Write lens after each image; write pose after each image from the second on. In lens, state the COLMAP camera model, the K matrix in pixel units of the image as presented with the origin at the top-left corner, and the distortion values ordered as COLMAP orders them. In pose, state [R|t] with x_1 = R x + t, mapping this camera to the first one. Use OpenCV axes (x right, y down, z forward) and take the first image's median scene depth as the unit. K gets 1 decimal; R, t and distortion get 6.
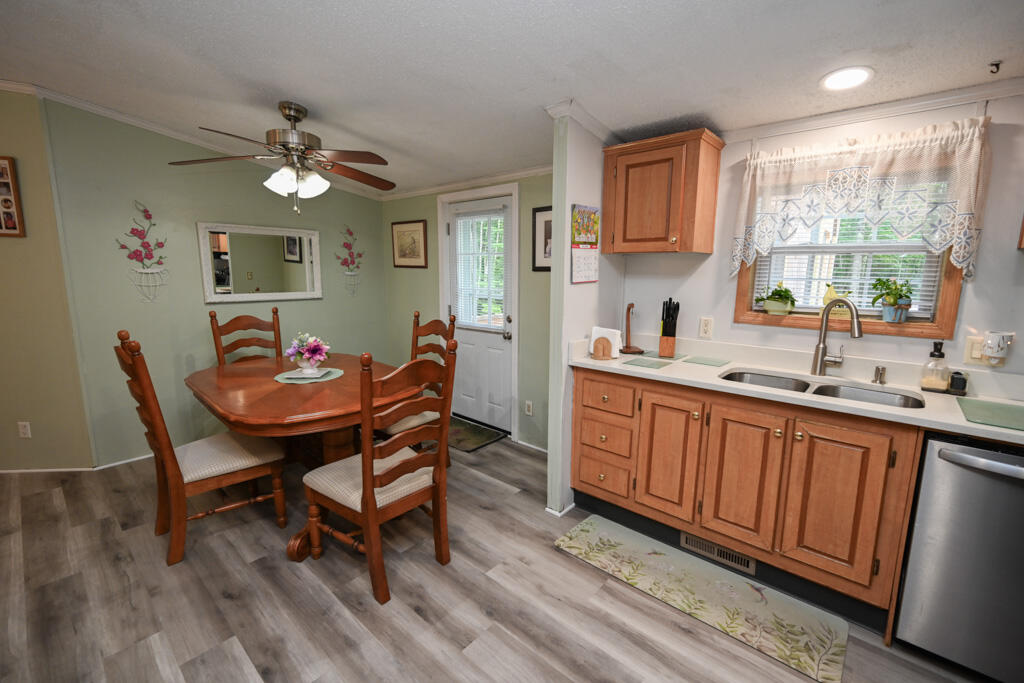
lens RADIAL K [[441.5, 0, 515.4], [0, 441.5, 339.1], [0, 0, 1]] dist [-0.000744, -0.000071]
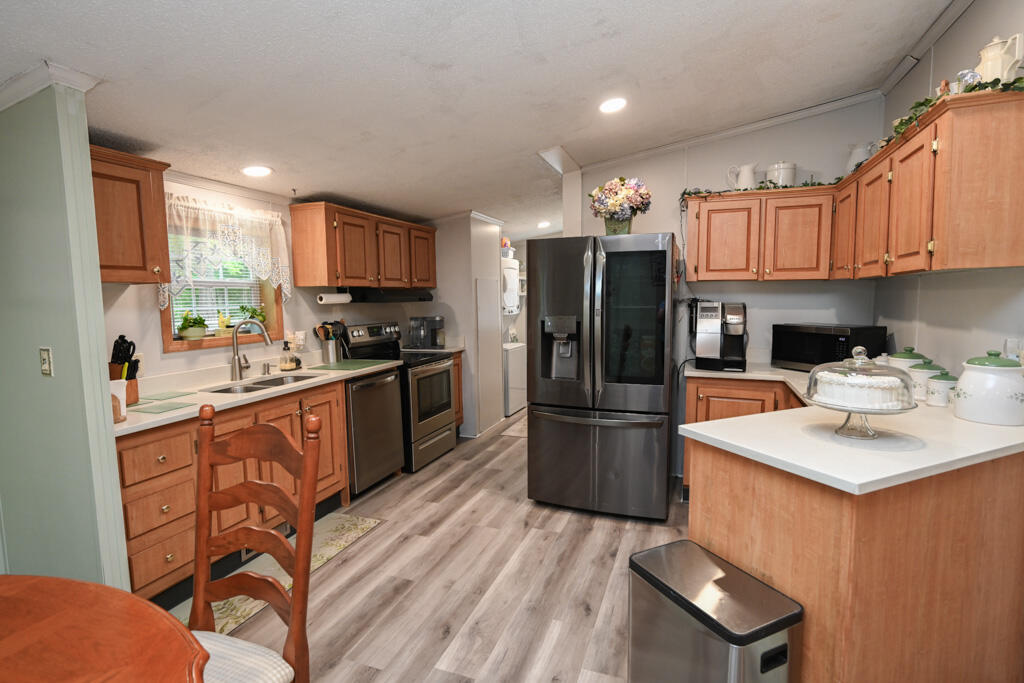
lens RADIAL K [[498.5, 0, 512.8], [0, 498.5, 341.4], [0, 0, 1]] dist [0.000556, 0.000016]
pose [[-0.358234, -0.093064, 0.928982, -0.960327], [0.157464, 0.974743, 0.158369, -0.135543], [-0.920257, 0.203014, -0.334532, 0.738211]]
